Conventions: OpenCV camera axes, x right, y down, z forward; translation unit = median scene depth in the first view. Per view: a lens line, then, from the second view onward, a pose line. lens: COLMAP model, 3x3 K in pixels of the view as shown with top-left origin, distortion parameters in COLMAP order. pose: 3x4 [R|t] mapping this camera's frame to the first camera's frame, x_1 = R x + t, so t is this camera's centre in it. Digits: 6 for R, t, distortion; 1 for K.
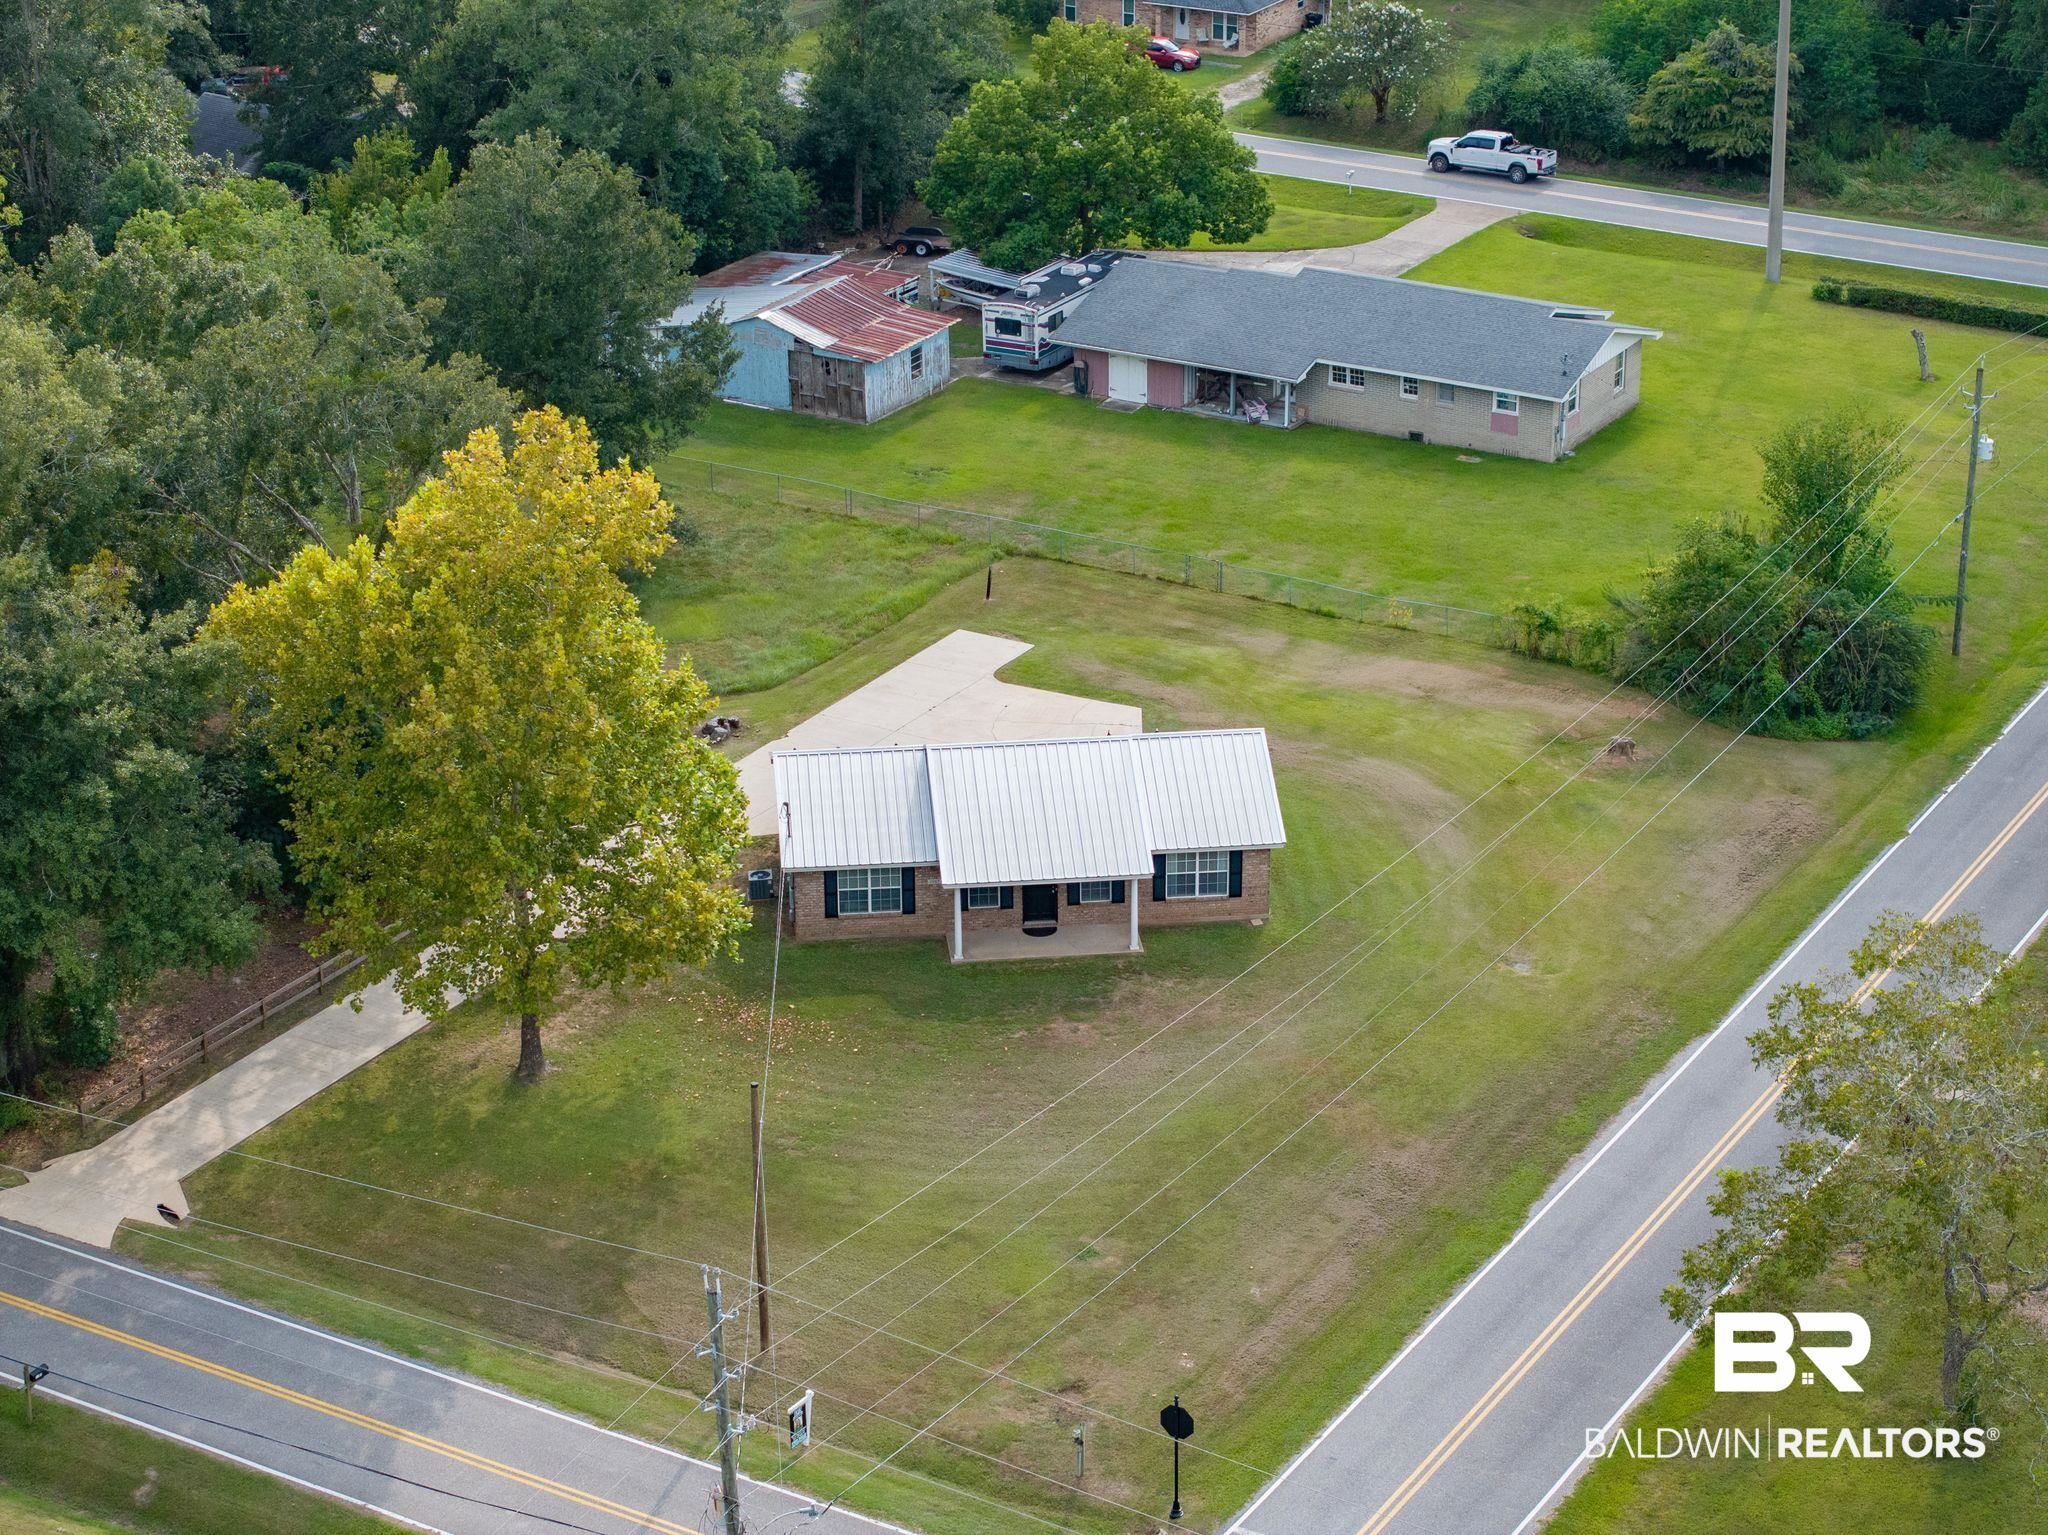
lens RADIAL K [[4105.0, 0, 1024.0], [0, 4105.0, 767.5], [0, 0, 1]] dist [-0.070904, -0.153477]
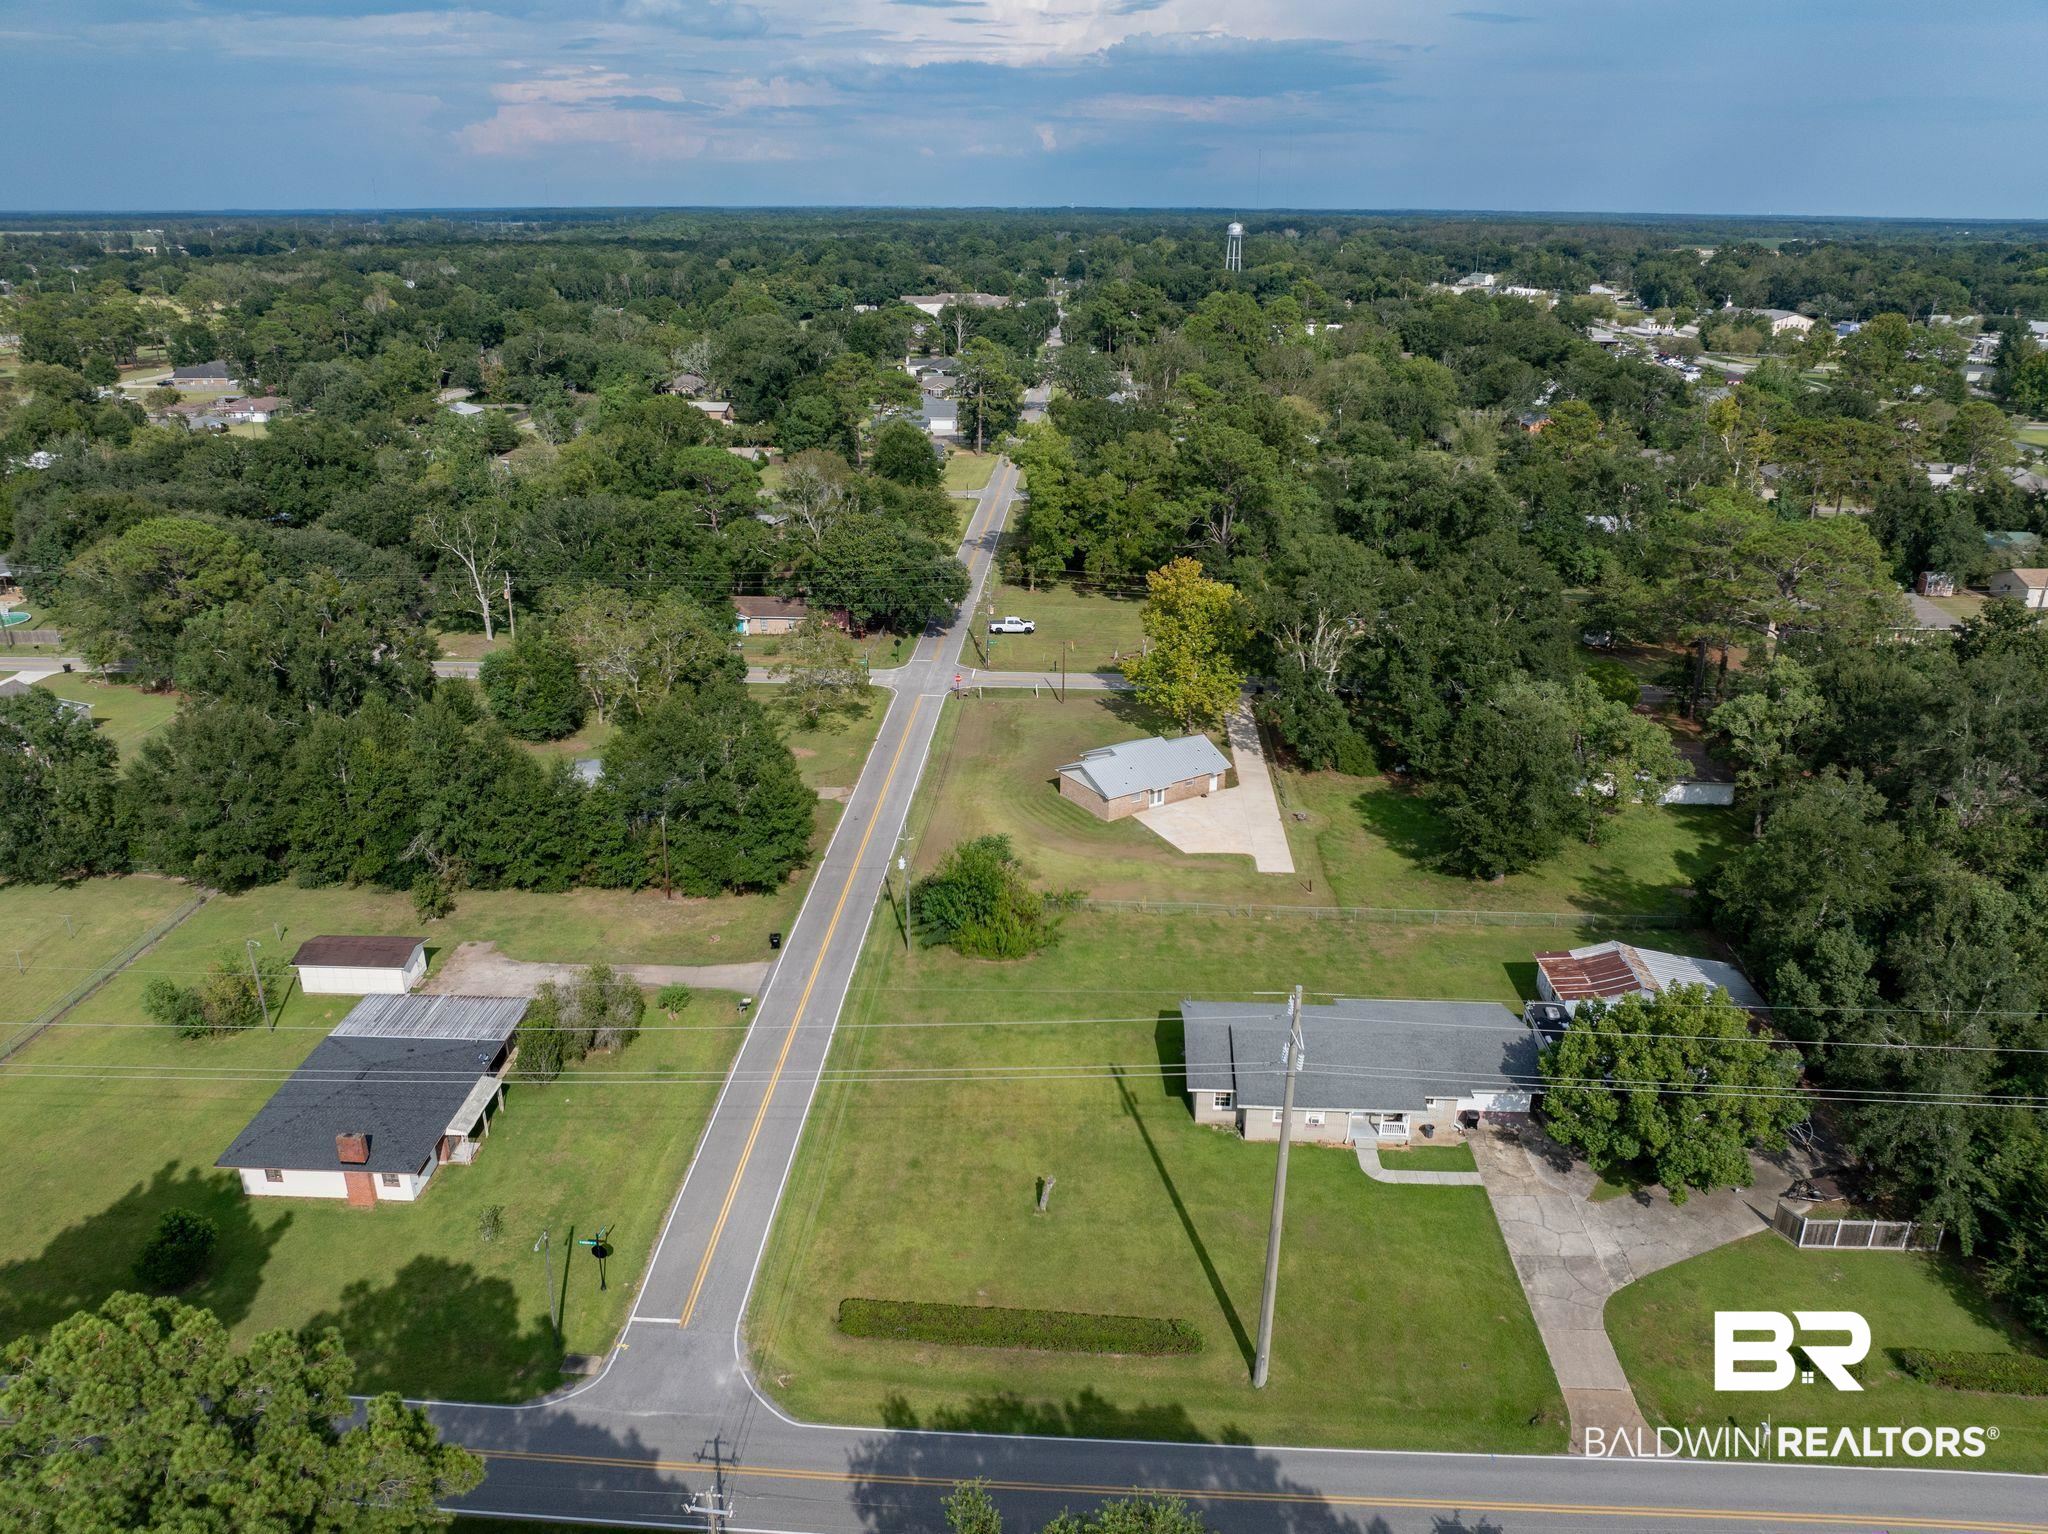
lens RADIAL K [[1433.4, 0, 1020.7], [0, 1433.4, 763.9], [0, 0, 1]] dist [-0.037412, -0.000946]
pose [[-0.889689, 0.173957, -0.422128, 0.573968], [-0.171750, 0.729140, 0.662463, -0.740435], [0.423030, 0.661887, -0.618831, 1.703433]]
